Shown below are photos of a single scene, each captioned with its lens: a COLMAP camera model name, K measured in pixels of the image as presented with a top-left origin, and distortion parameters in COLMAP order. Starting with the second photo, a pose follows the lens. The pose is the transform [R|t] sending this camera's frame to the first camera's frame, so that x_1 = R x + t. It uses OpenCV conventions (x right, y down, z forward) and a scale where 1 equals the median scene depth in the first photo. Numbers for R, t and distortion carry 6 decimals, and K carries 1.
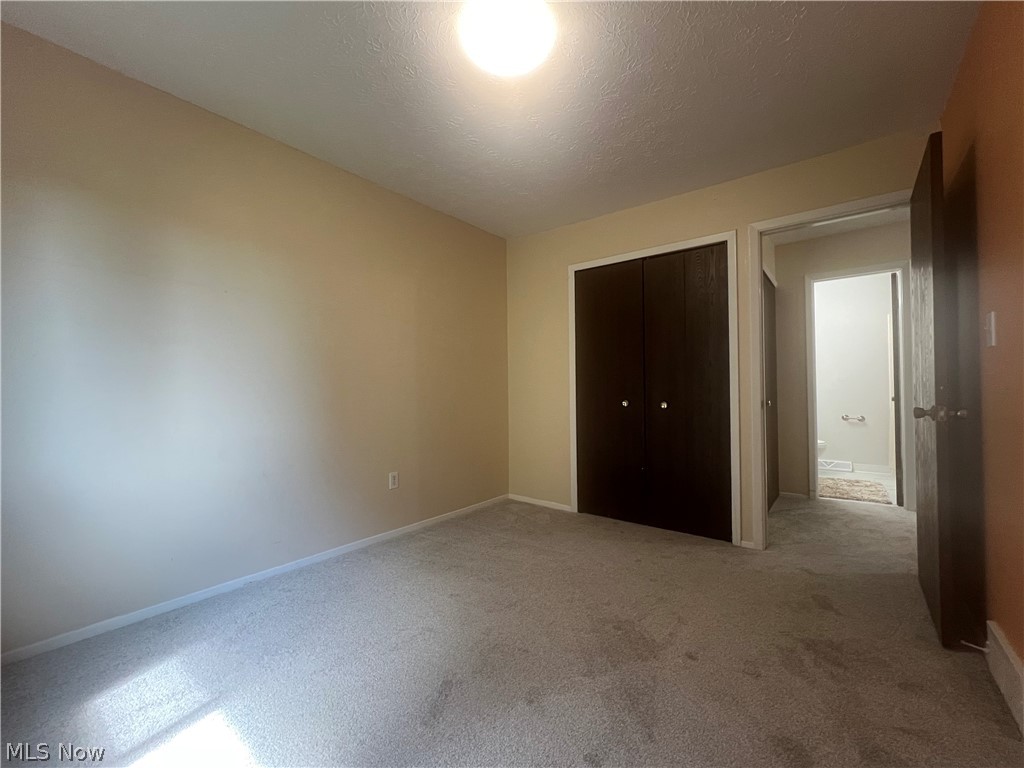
lens RADIAL K [[417.9, 0, 515.4], [0, 417.9, 384.5], [0, 0, 1]] dist [0.000844, -0.000016]
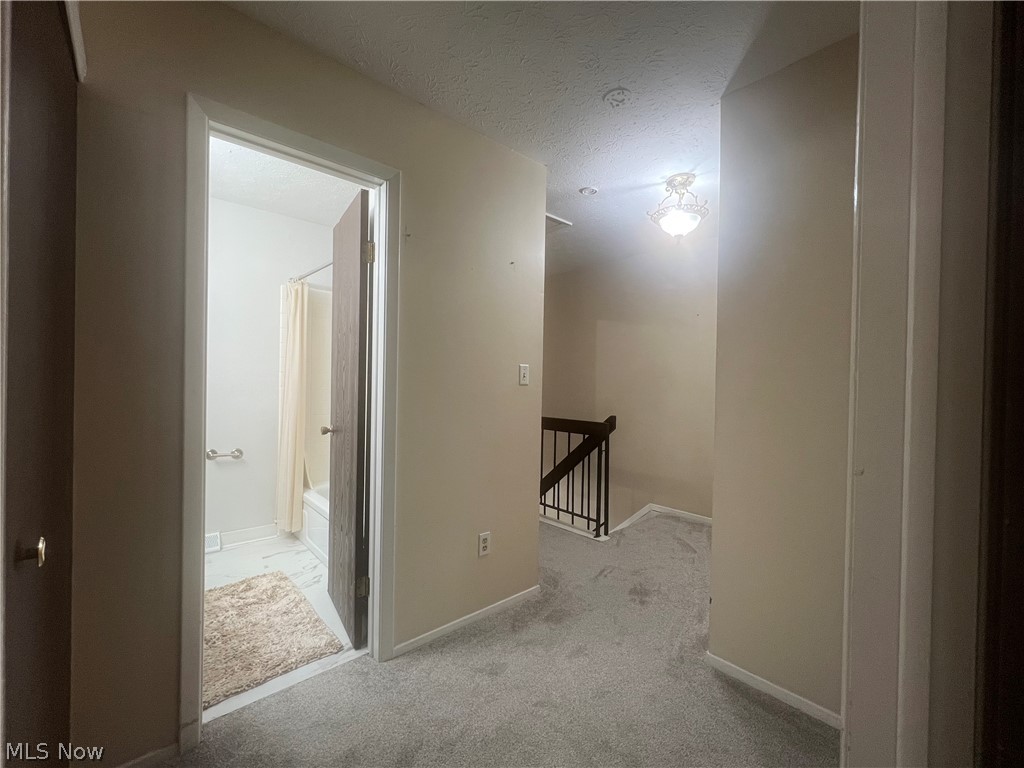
lens RADIAL K [[417.9, 0, 515.4], [0, 417.9, 384.5], [0, 0, 1]] dist [0.000844, -0.000016]
pose [[0.167764, 0.003019, 0.985823, 0.395737], [-0.036145, 0.999342, 0.003091, -0.040324], [-0.985164, -0.036151, 0.167763, 0.658605]]
